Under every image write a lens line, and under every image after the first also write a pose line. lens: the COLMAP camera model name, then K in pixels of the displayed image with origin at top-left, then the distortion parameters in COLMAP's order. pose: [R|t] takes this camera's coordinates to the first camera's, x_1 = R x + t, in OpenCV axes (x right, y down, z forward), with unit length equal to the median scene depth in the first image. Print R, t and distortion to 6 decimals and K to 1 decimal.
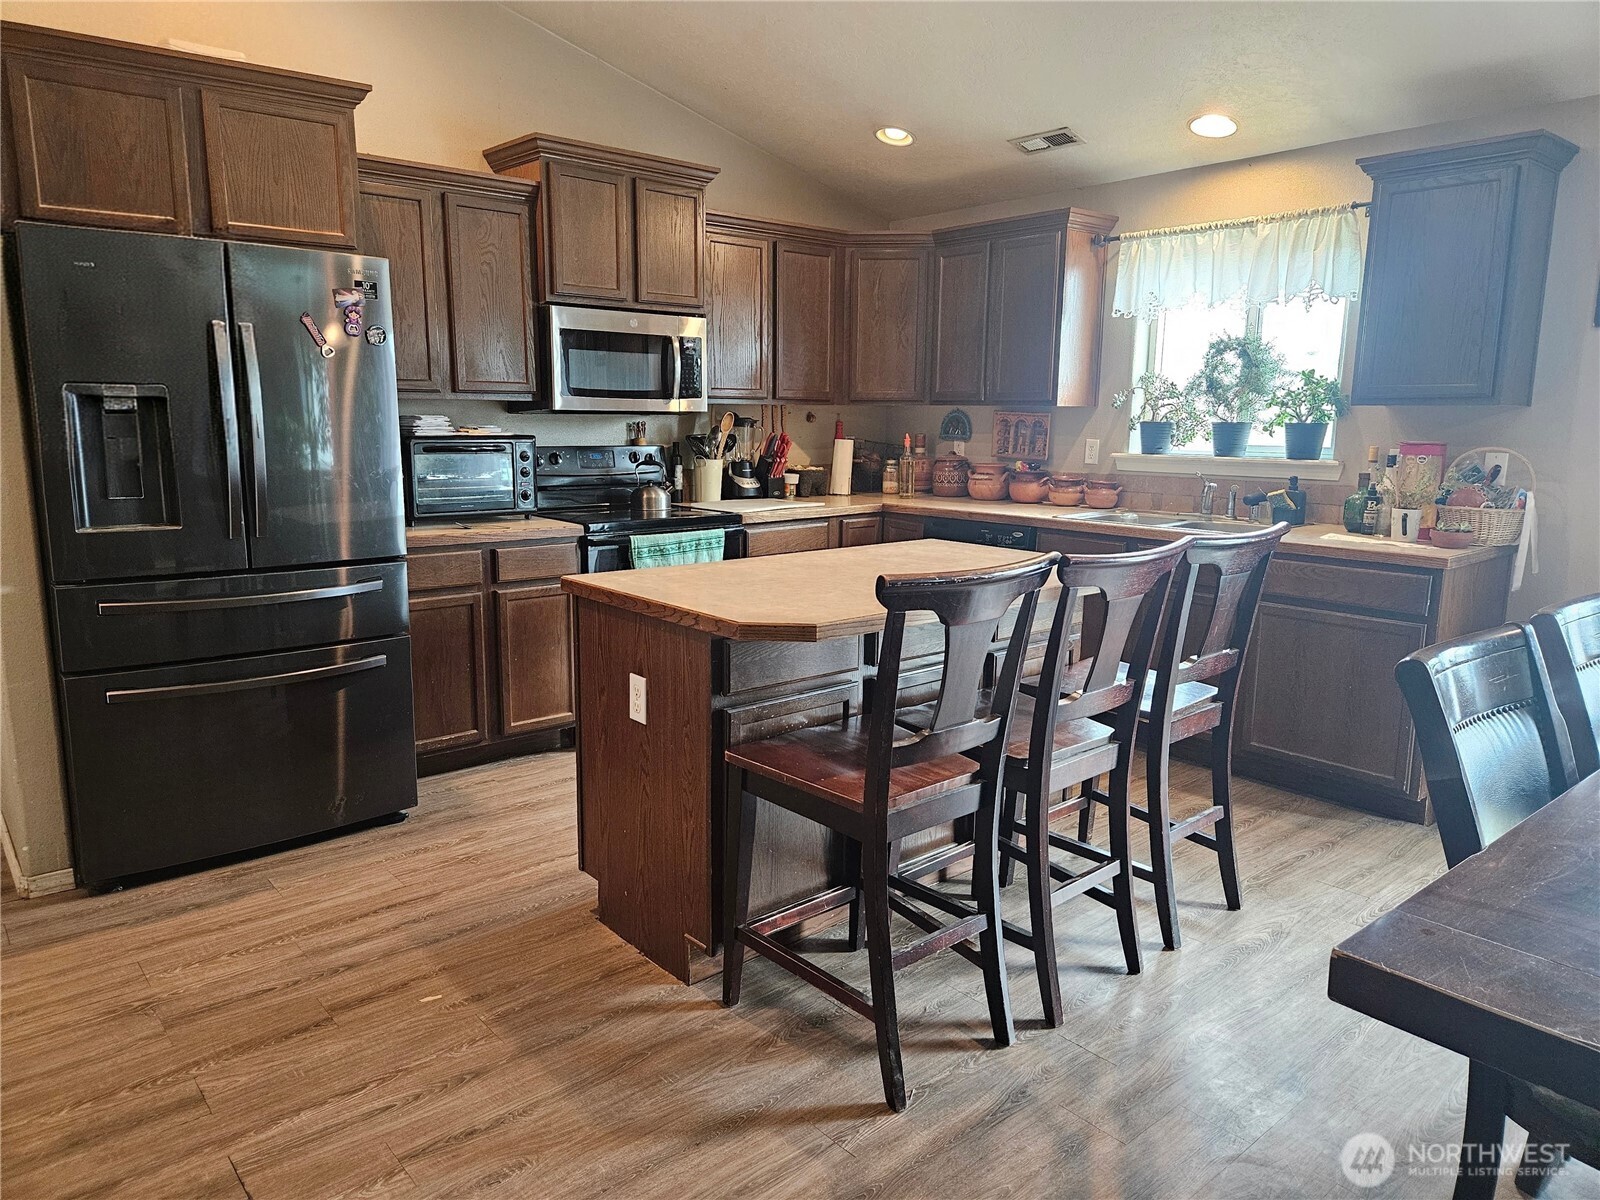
lens RADIAL K [[1064.4, 0, 799.5], [0, 1064.4, 603.4], [0, 0, 1]] dist [0.066408, -0.058879]
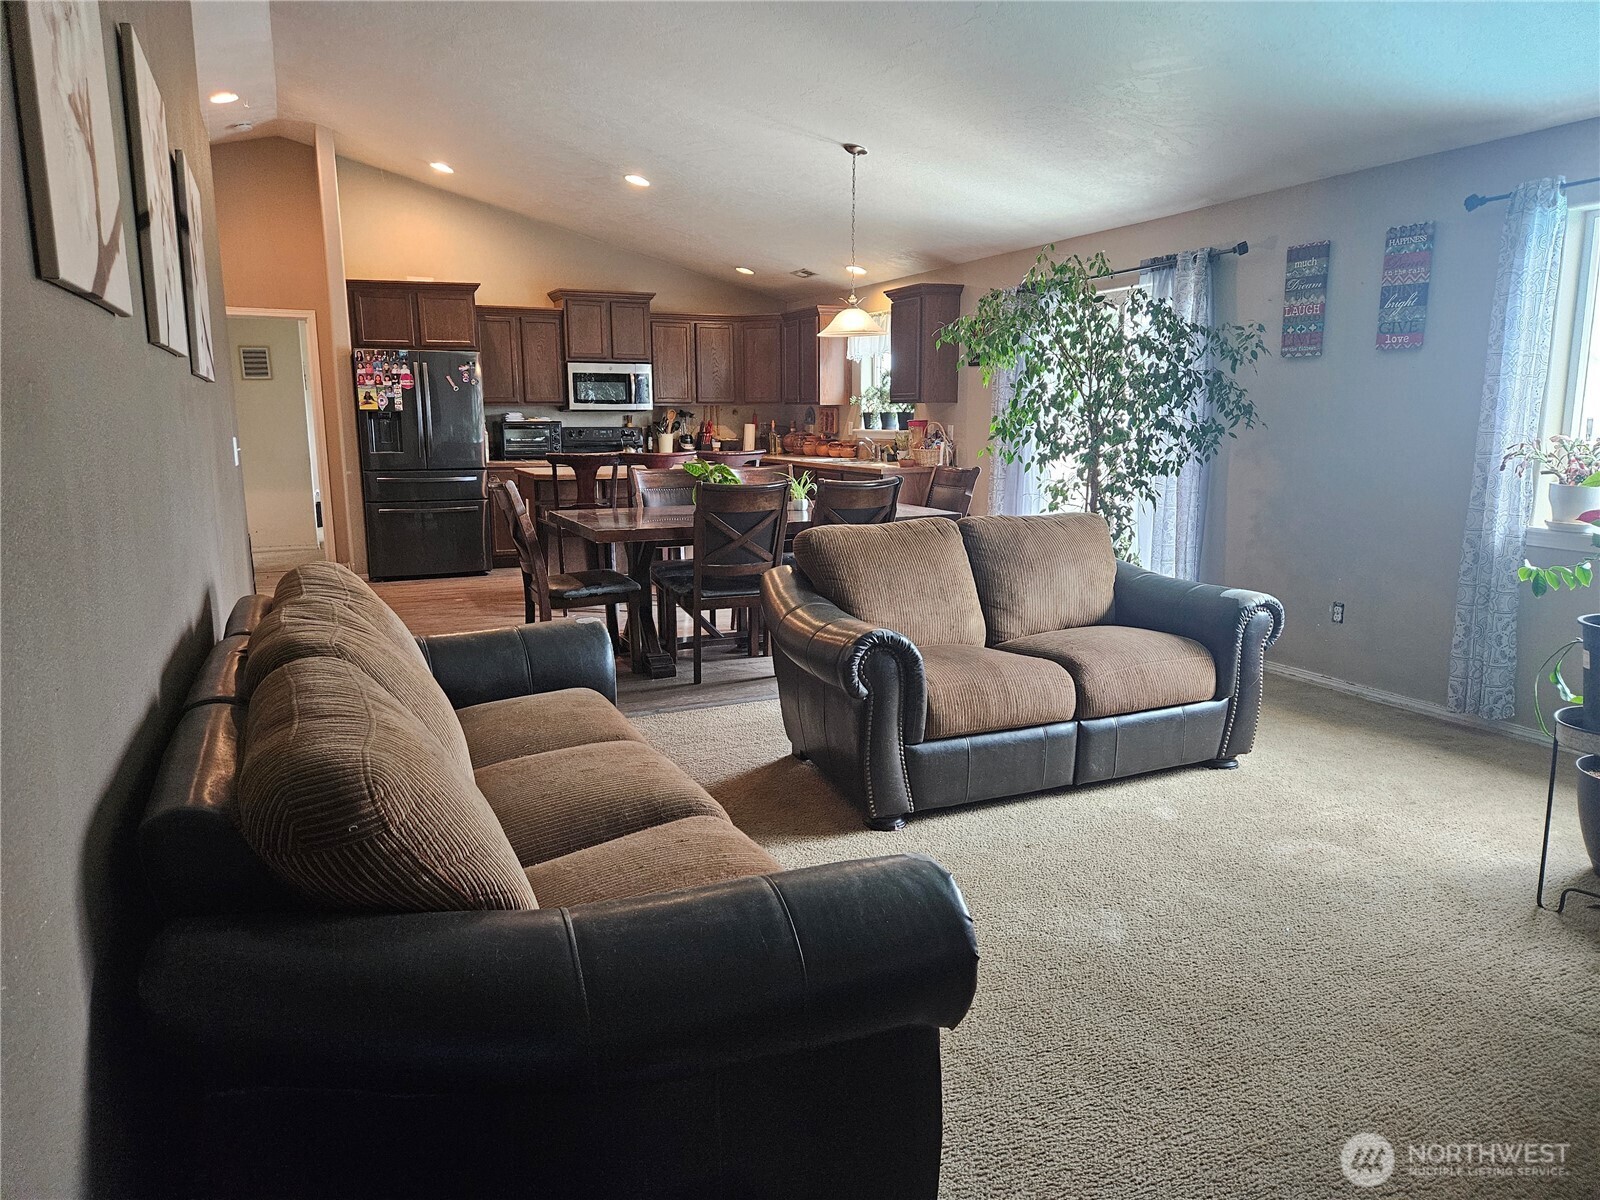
lens RADIAL K [[1064.4, 0, 799.2], [0, 1064.4, 593.2], [0, 0, 1]] dist [0.066408, -0.058879]
pose [[0.959319, 0.034900, -0.280159, 0.763456], [-0.037206, 0.999303, -0.002916, 0.165817], [0.279862, 0.013221, 0.959949, -0.872228]]
